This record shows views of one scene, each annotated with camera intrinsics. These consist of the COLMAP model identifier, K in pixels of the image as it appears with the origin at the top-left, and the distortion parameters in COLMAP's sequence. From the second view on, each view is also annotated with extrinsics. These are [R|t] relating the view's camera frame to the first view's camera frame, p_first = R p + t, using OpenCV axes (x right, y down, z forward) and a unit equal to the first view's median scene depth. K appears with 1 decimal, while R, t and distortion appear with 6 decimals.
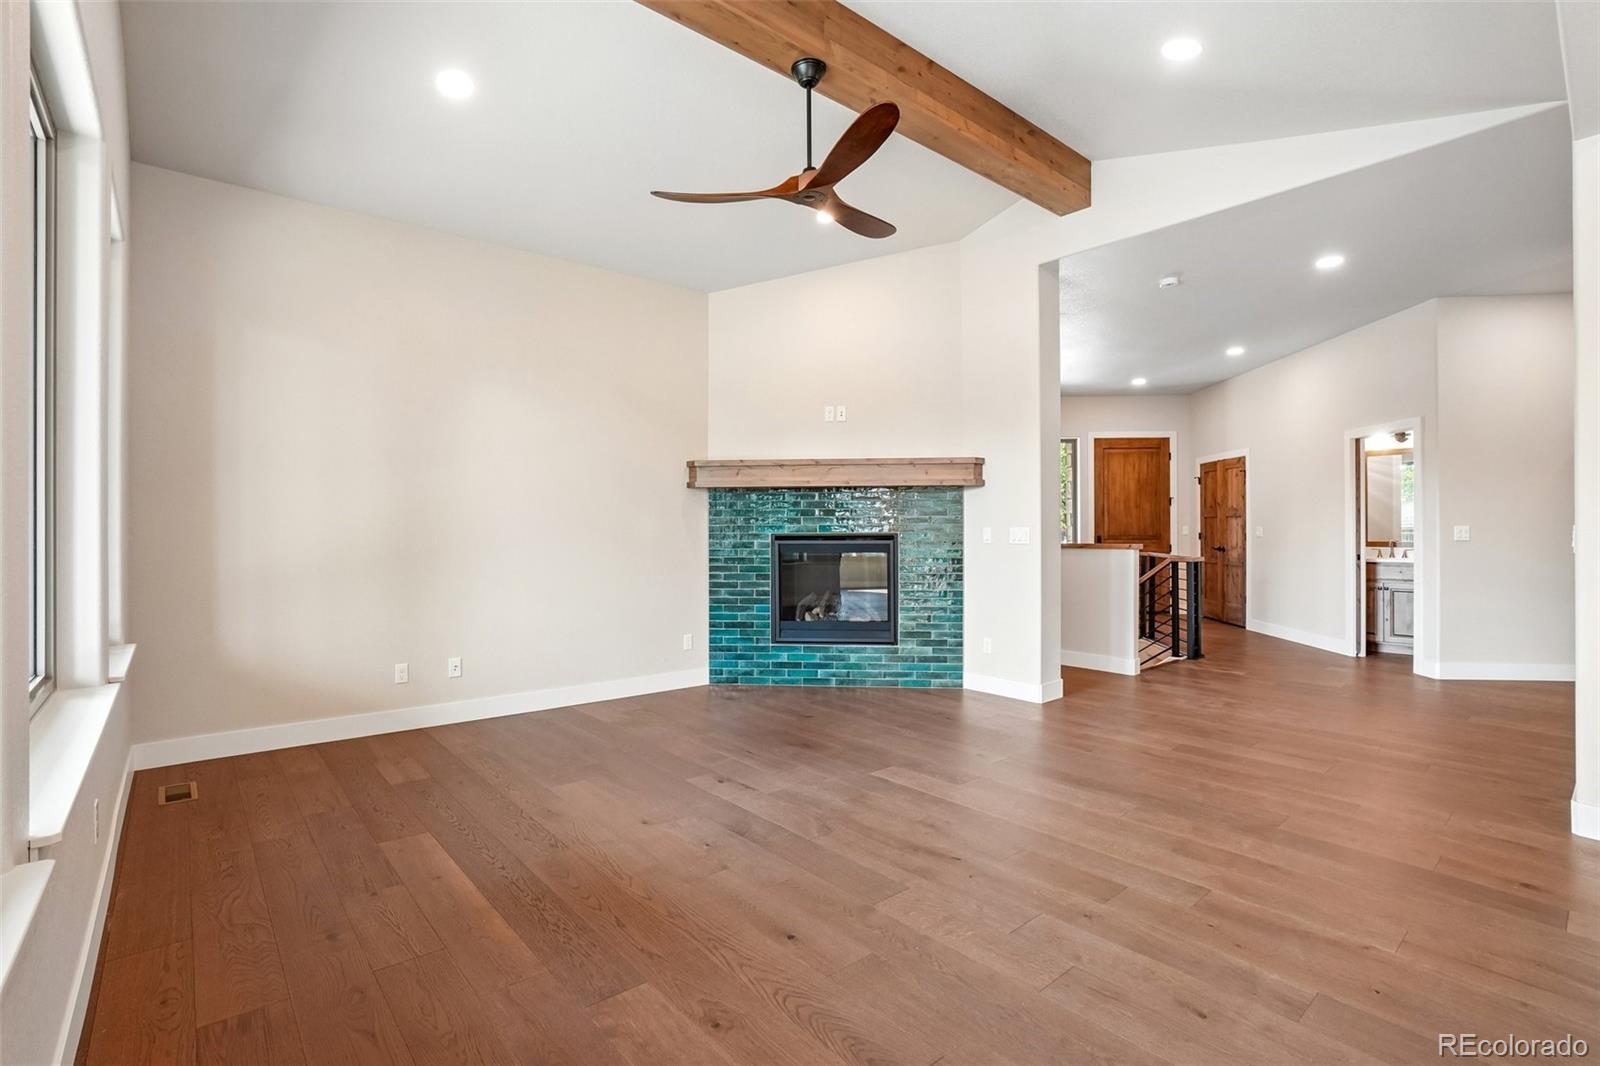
lens RADIAL K [[729.4, 0, 785.5], [0, 729.4, 539.1], [0, 0, 1]] dist [-0.036001, 0.005908]
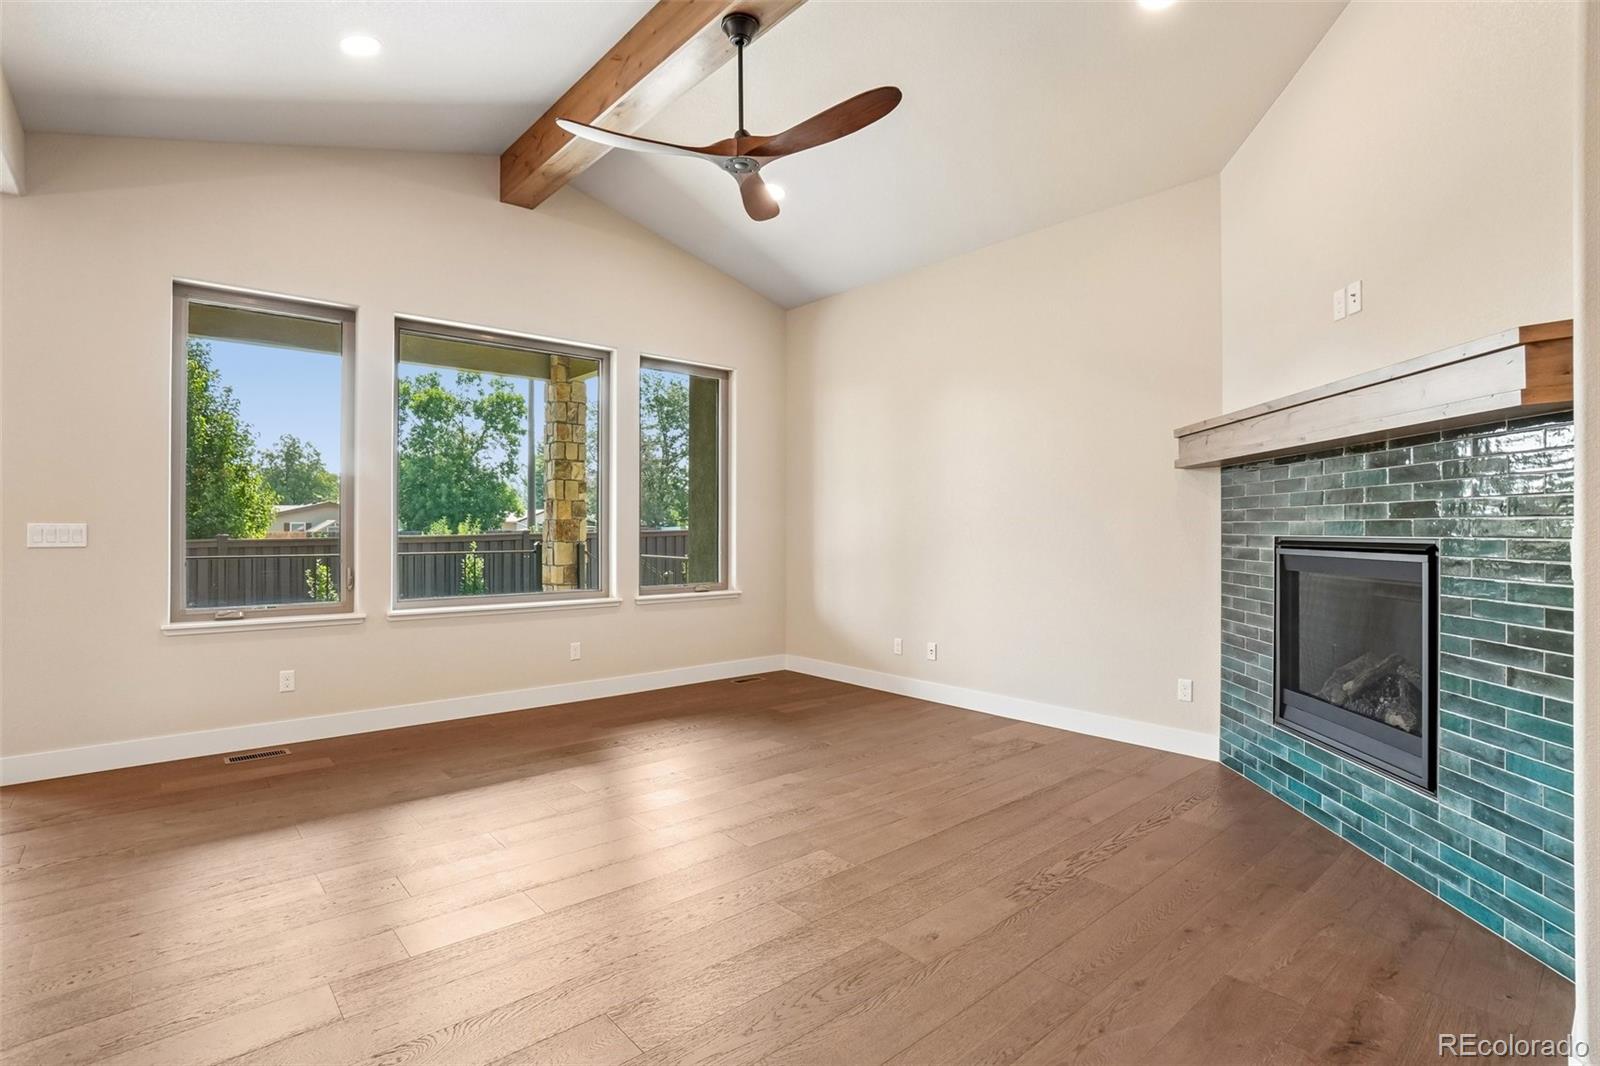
lens RADIAL K [[760.0, 0, 794.6], [0, 760.0, 528.0], [0, 0, 1]] dist [-0.023687, 0.002106]
pose [[0.040909, 0.003099, -0.999158, 0.579643], [-0.008623, 0.999959, 0.002748, -0.012678], [0.999126, 0.008504, 0.040934, 0.599976]]
